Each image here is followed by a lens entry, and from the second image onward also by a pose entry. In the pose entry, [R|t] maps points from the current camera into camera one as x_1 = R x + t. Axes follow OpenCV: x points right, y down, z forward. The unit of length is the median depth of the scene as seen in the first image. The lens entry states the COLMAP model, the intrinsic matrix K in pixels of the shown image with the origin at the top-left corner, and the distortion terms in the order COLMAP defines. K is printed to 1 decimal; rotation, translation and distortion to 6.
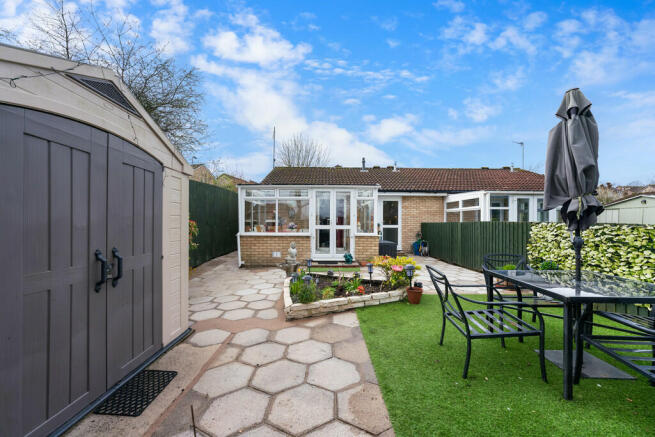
lens RADIAL K [[268.9, 0, 320.5], [0, 268.9, 220.5], [0, 0, 1]] dist [-0.000094, 0.000050]
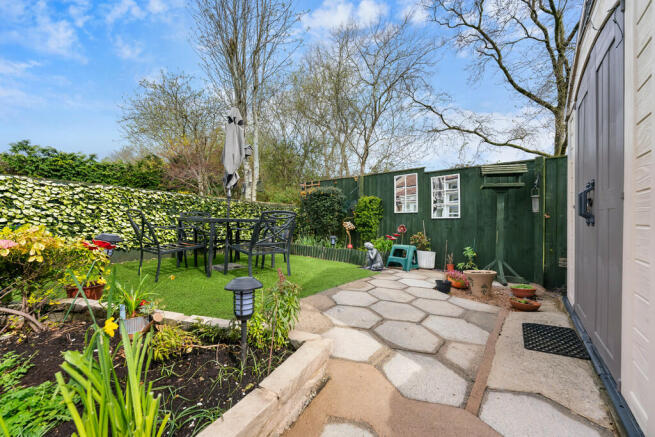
lens RADIAL K [[269.4, 0, 327.0], [0, 269.4, 218.9], [0, 0, 1]] dist [-0.000686, -0.000167]
pose [[-0.822604, -0.009742, 0.568531, -0.414683], [-0.011187, 0.999937, 0.000948, 0.175682], [-0.568505, -0.005580, -0.822661, 1.610979]]
